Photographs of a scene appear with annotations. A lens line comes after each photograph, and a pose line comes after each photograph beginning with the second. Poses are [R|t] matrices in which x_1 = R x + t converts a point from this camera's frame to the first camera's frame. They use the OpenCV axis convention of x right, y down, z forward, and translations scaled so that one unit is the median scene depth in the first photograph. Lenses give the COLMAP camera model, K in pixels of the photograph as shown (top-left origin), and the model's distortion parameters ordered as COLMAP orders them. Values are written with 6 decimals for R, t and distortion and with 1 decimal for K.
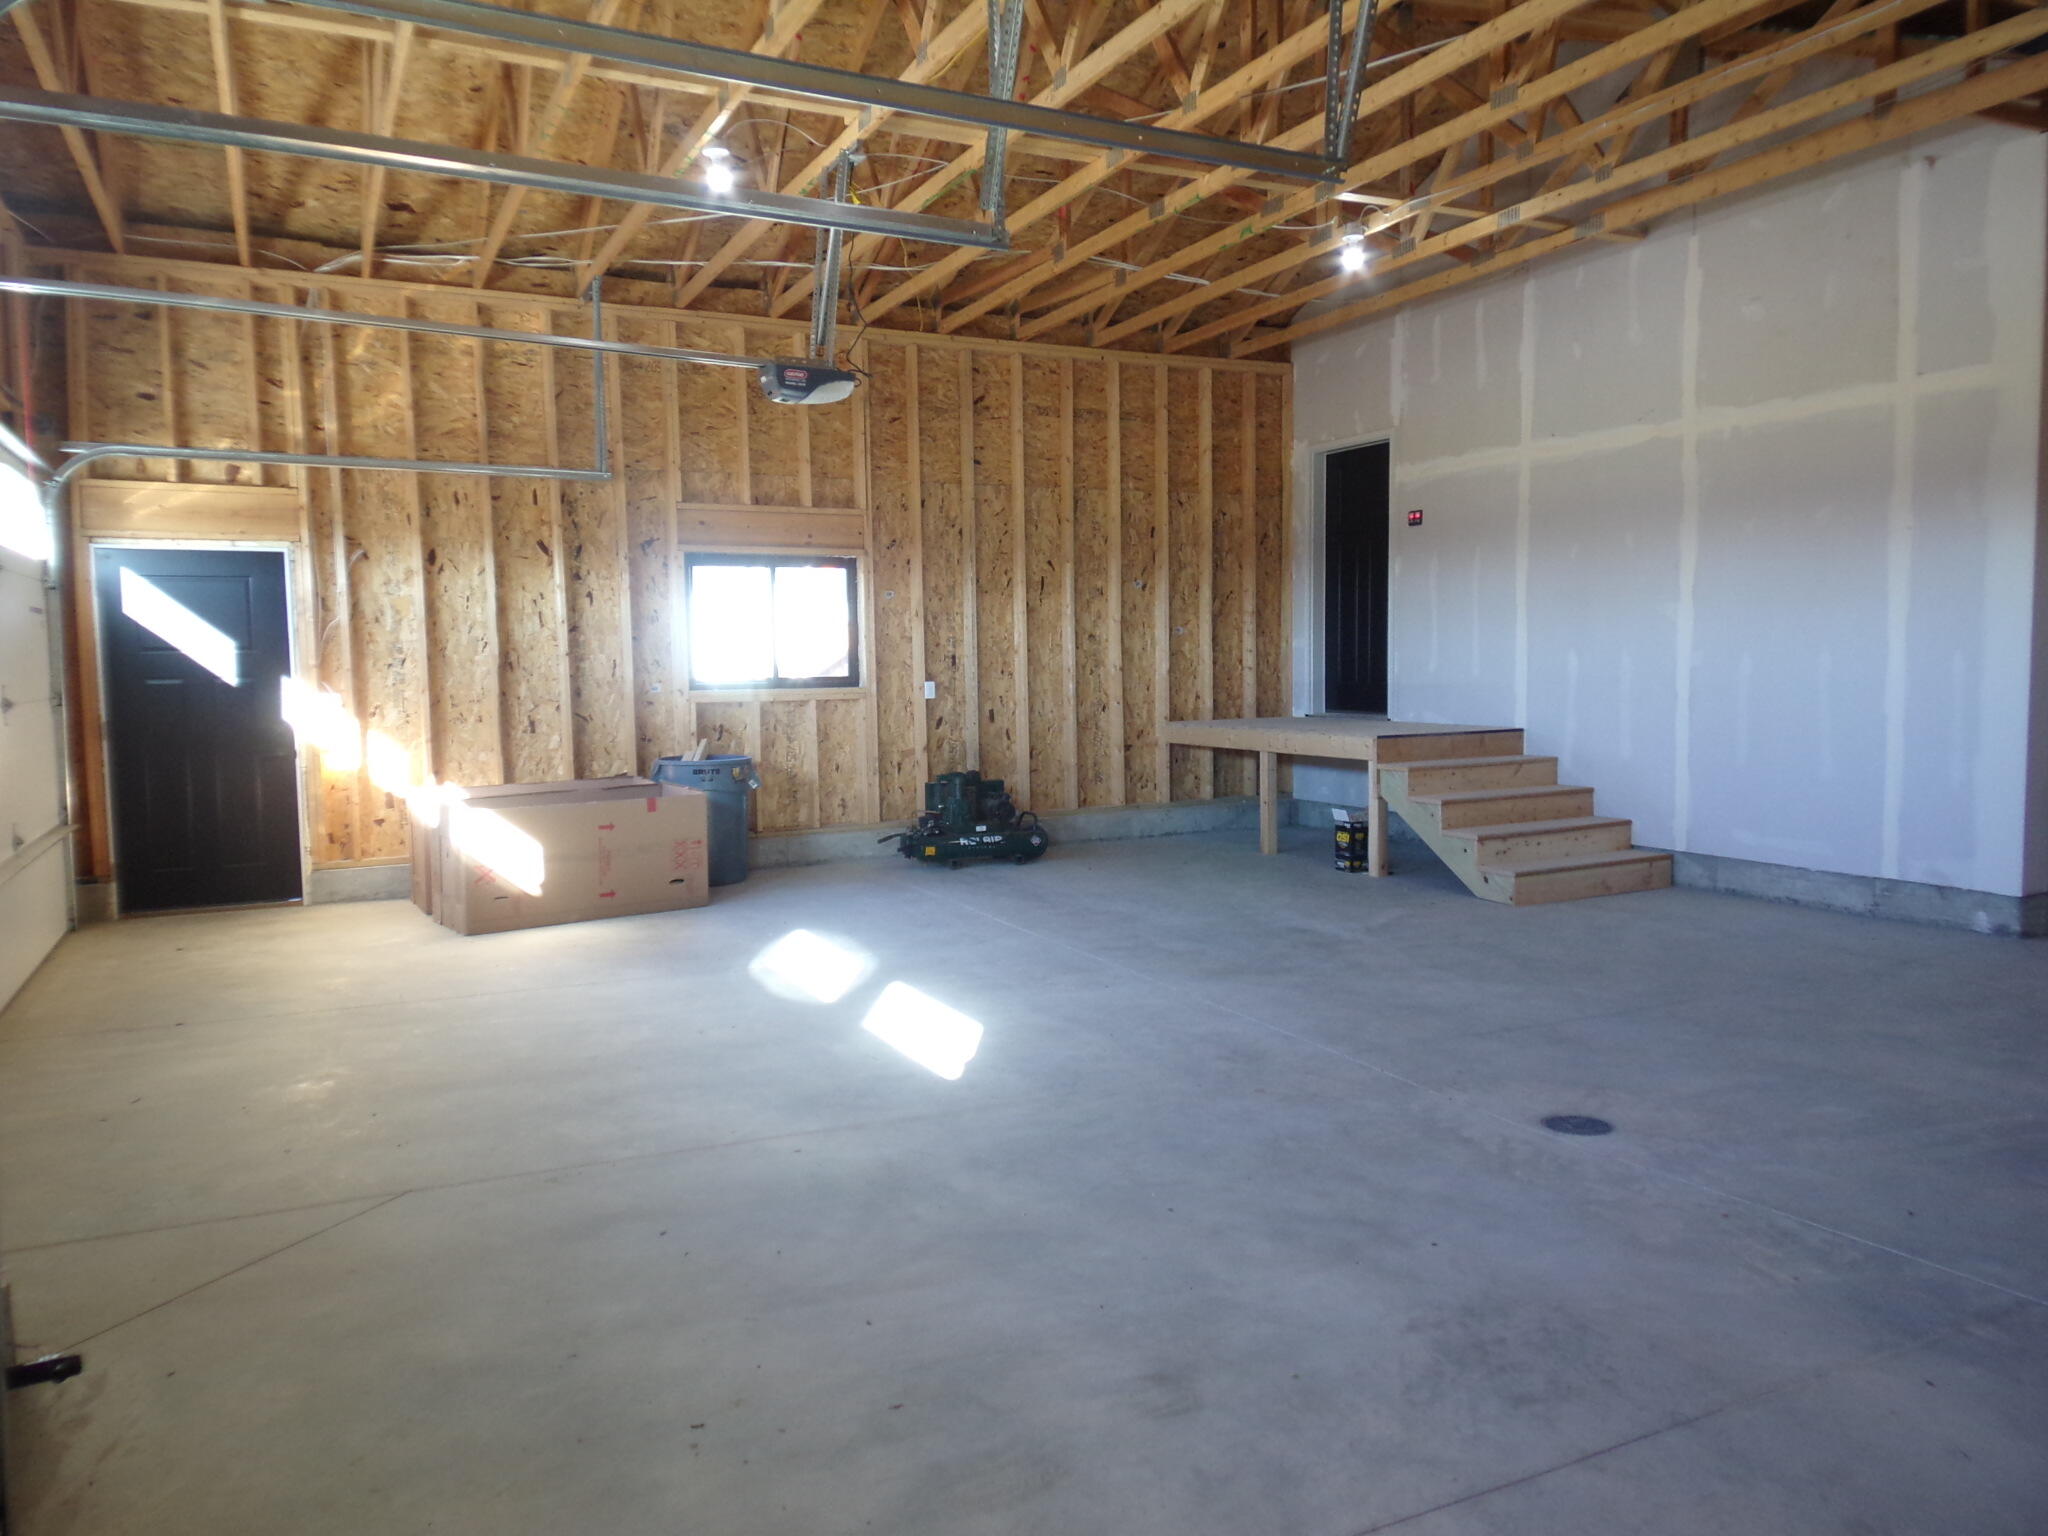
lens RADIAL K [[1443.8, 0, 991.6], [0, 1443.8, 769.3], [0, 0, 1]] dist [0.054649, -0.082031]
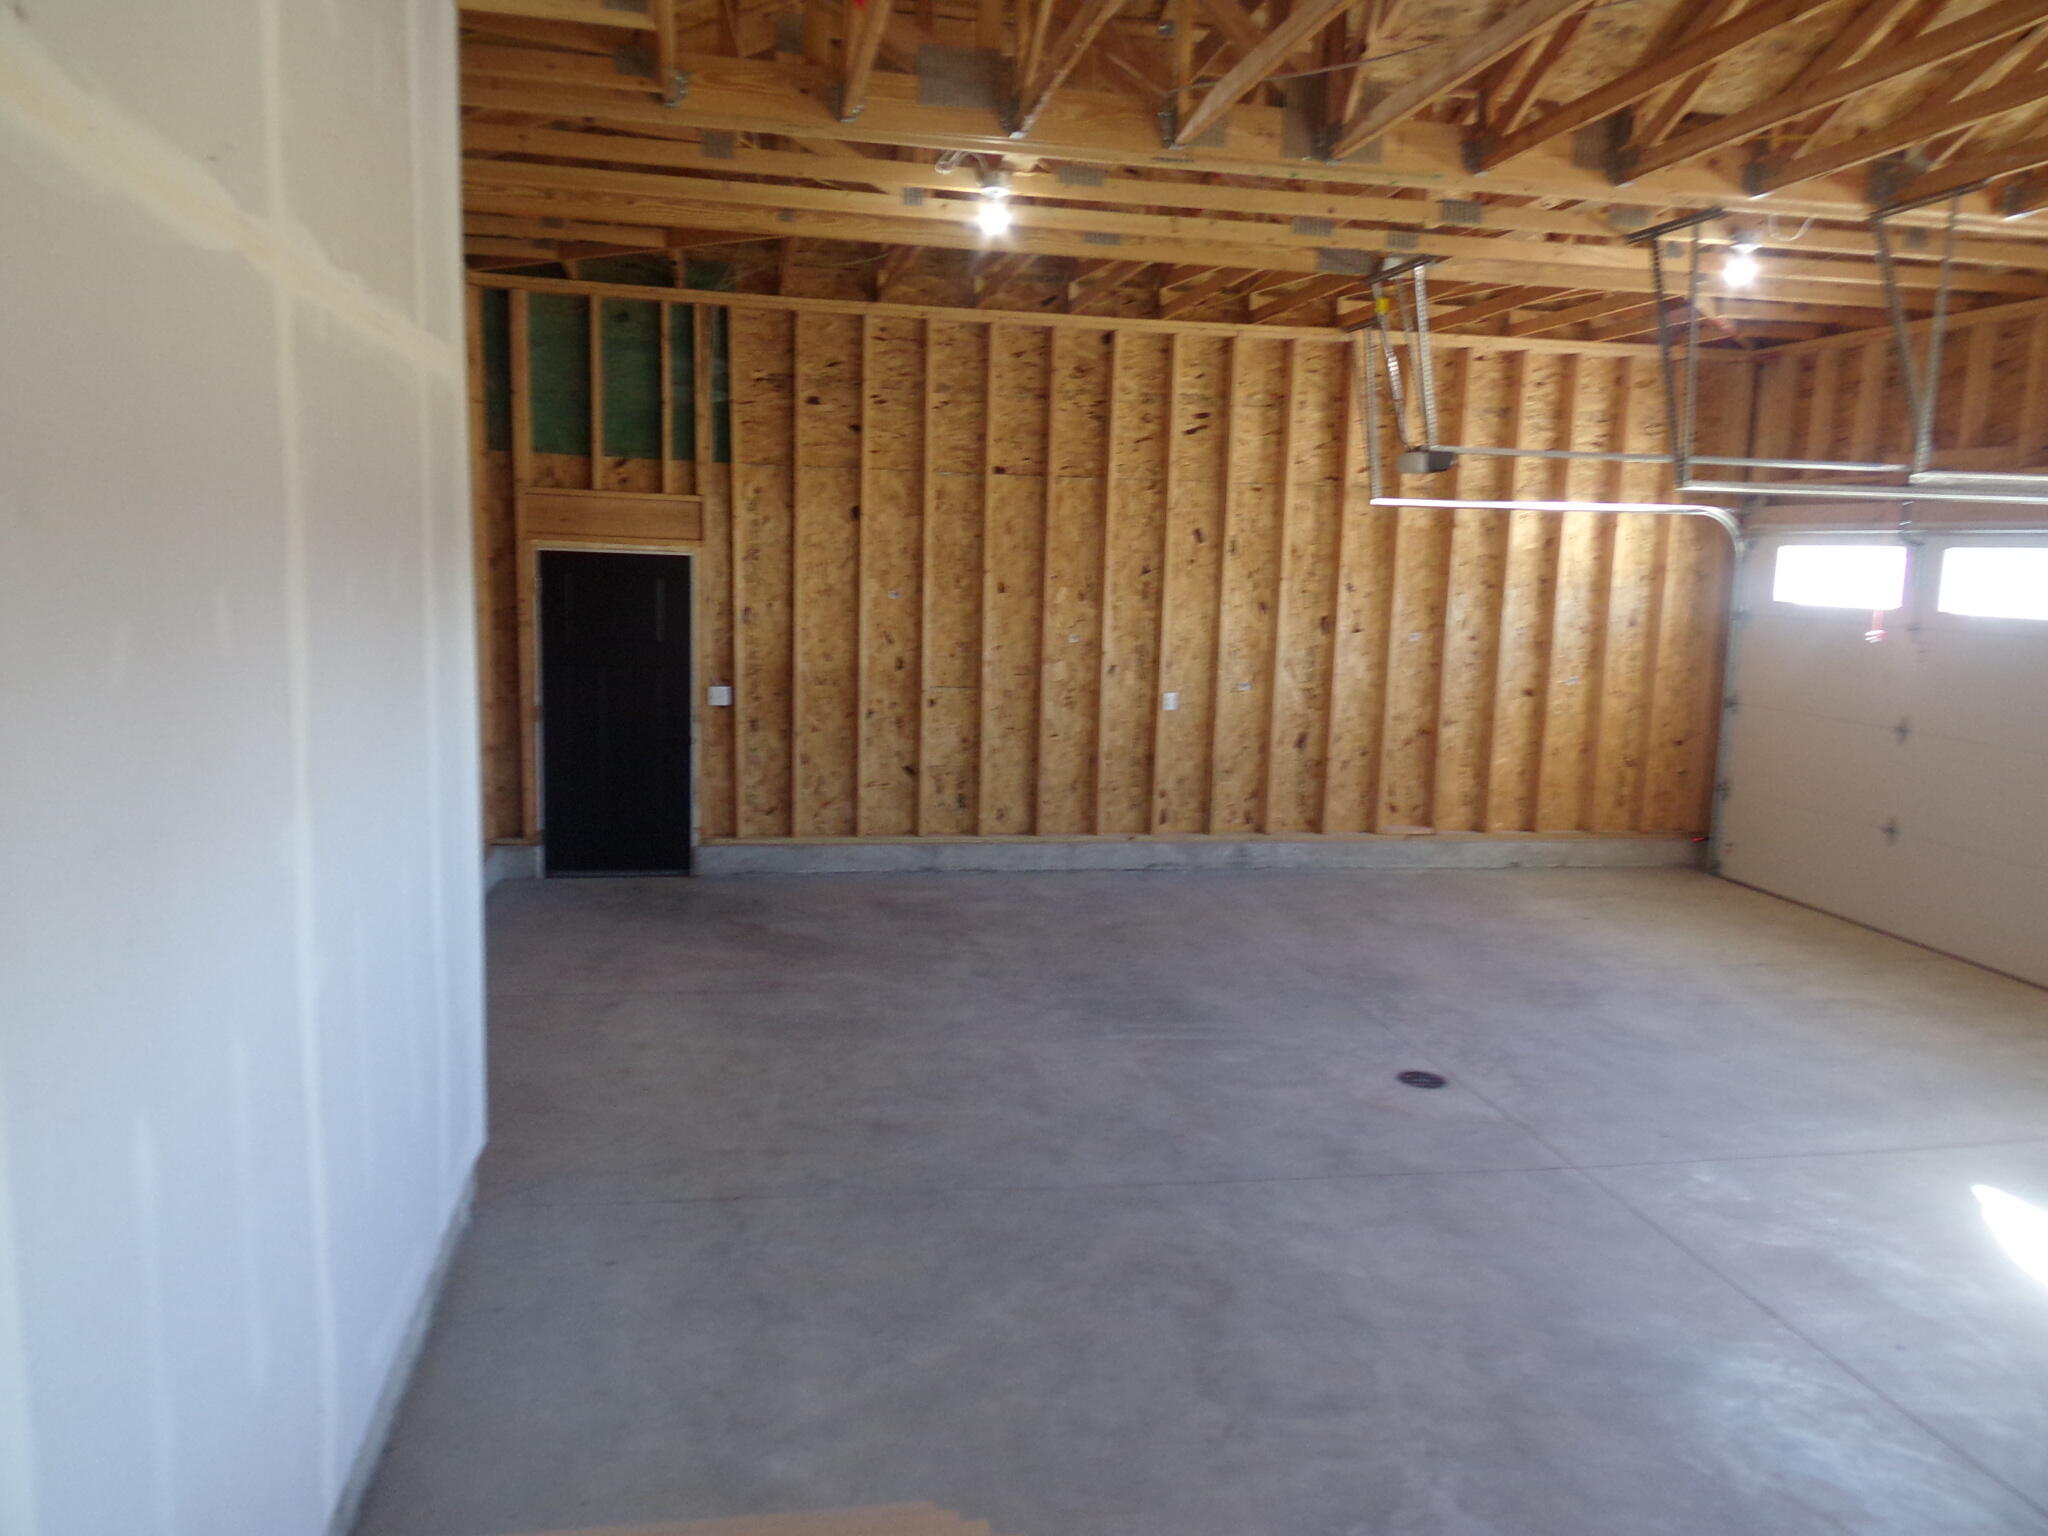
lens RADIAL K [[1443.8, 0, 991.6], [0, 1443.8, 769.3], [0, 0, 1]] dist [0.054649, -0.082031]
pose [[-0.966220, -0.047405, 0.253320, 0.248006], [0.010117, 0.975202, 0.221084, -0.195275], [-0.257519, 0.216179, -0.941781, 1.267883]]
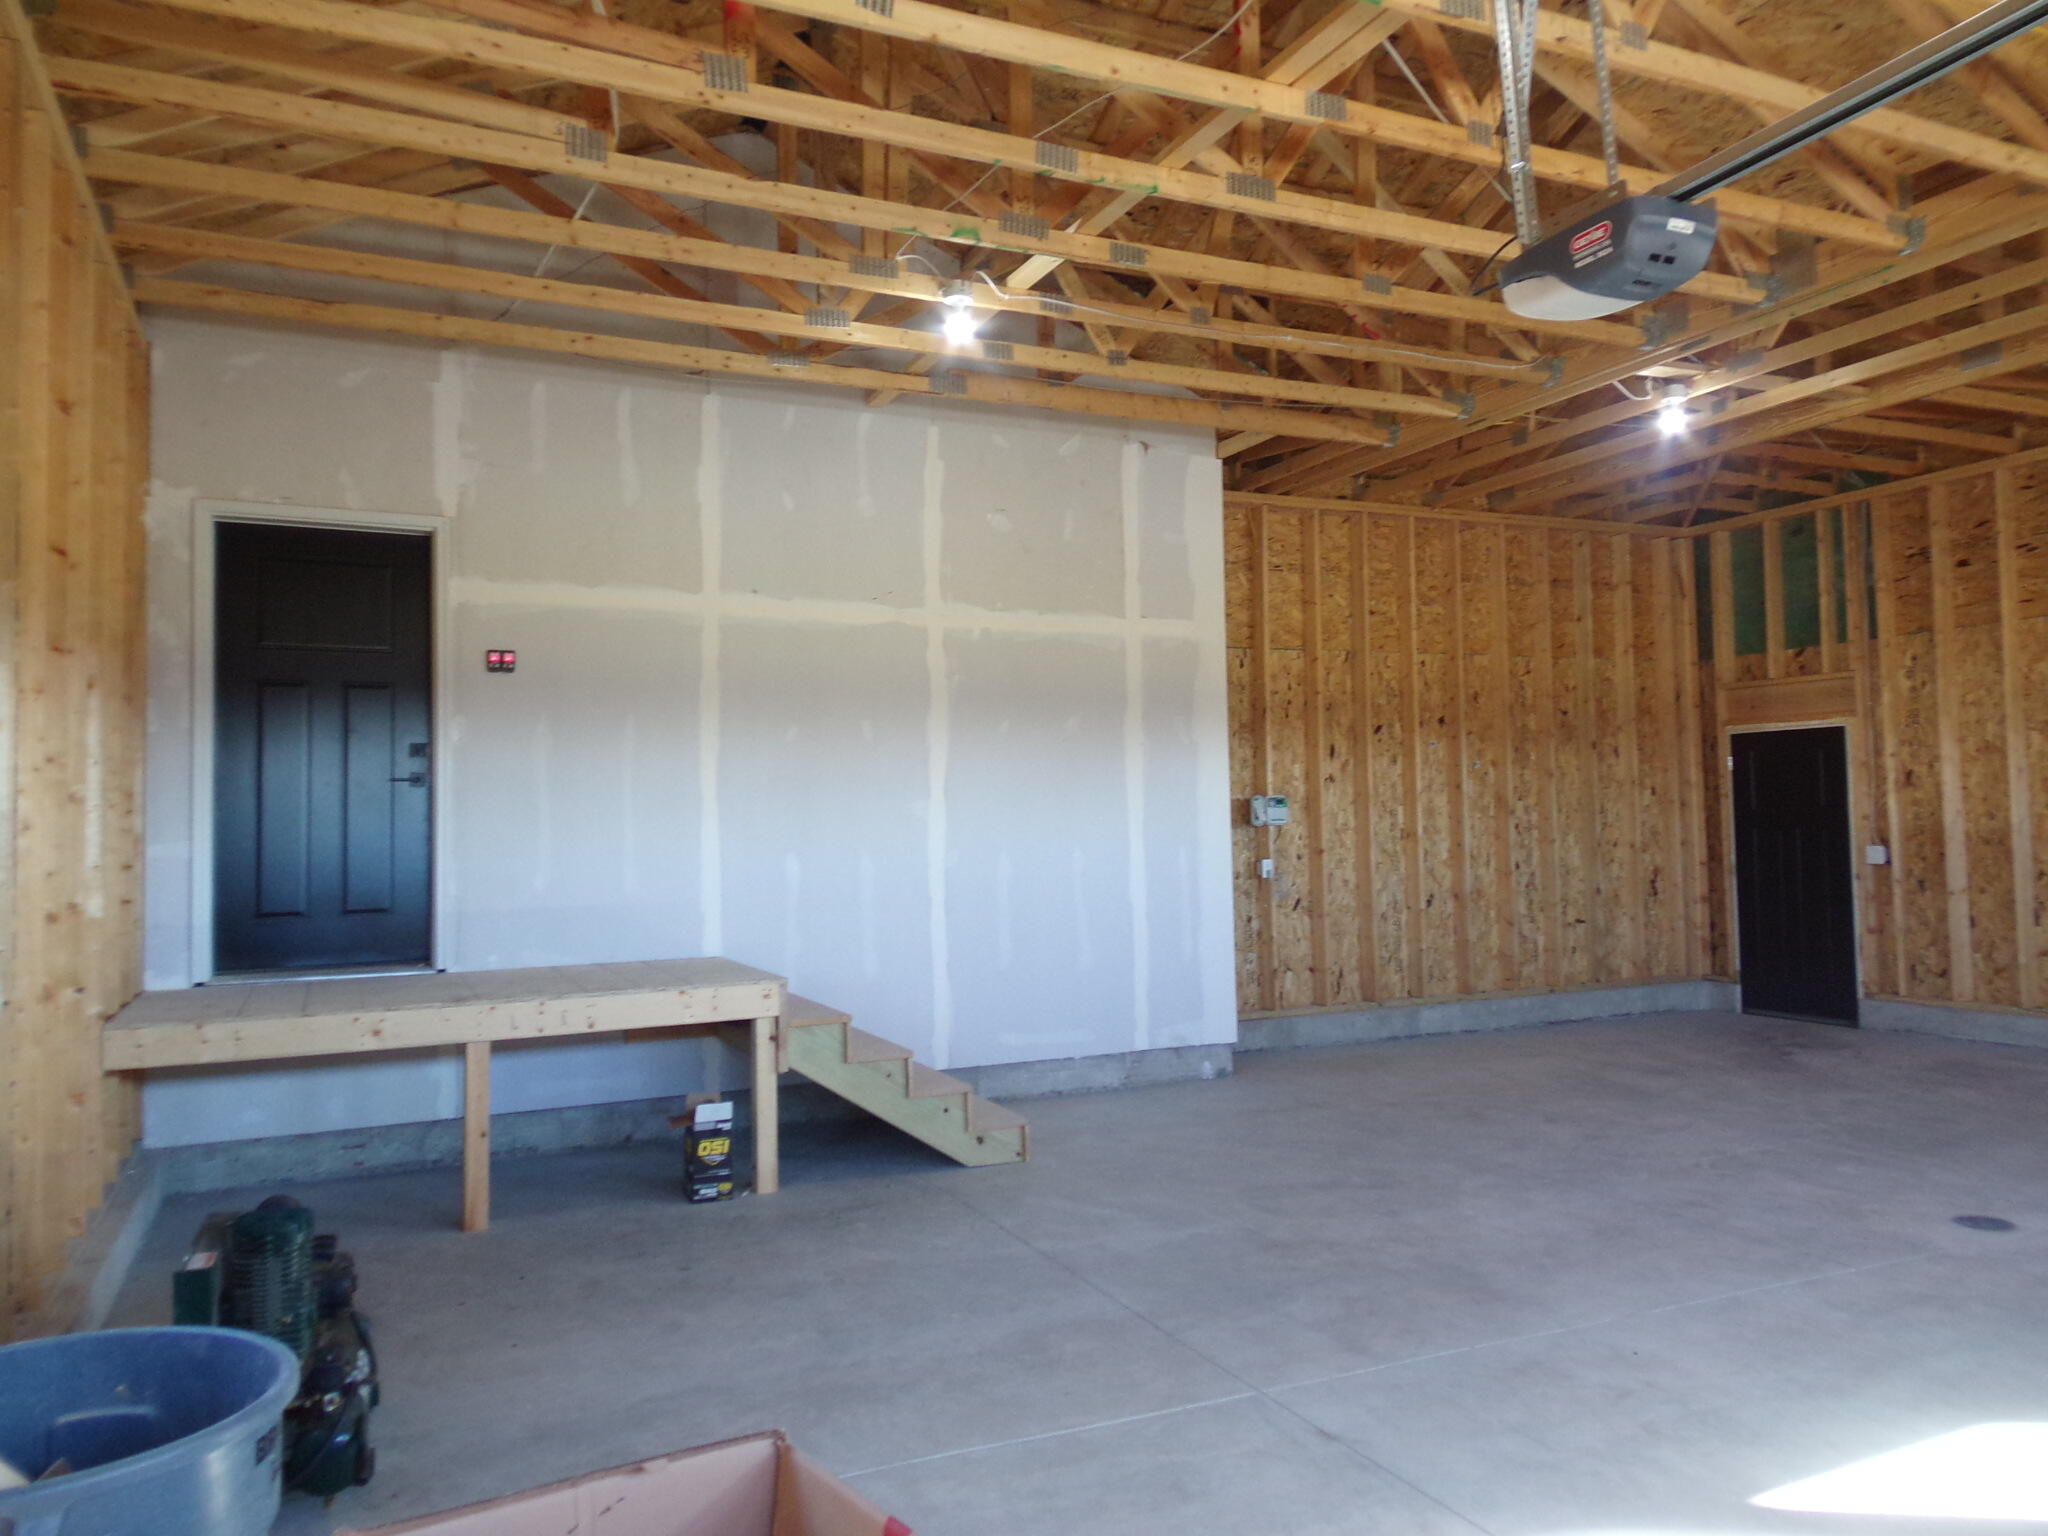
lens RADIAL K [[1445.7, 0, 1015.3], [0, 1445.7, 758.8], [0, 0, 1]] dist [0.098984, -0.111080]
pose [[0.004016, 0.062057, 0.998065, -0.459928], [0.098998, 0.993145, -0.062150, -0.078463], [-0.995080, 0.099056, -0.002155, 0.948152]]
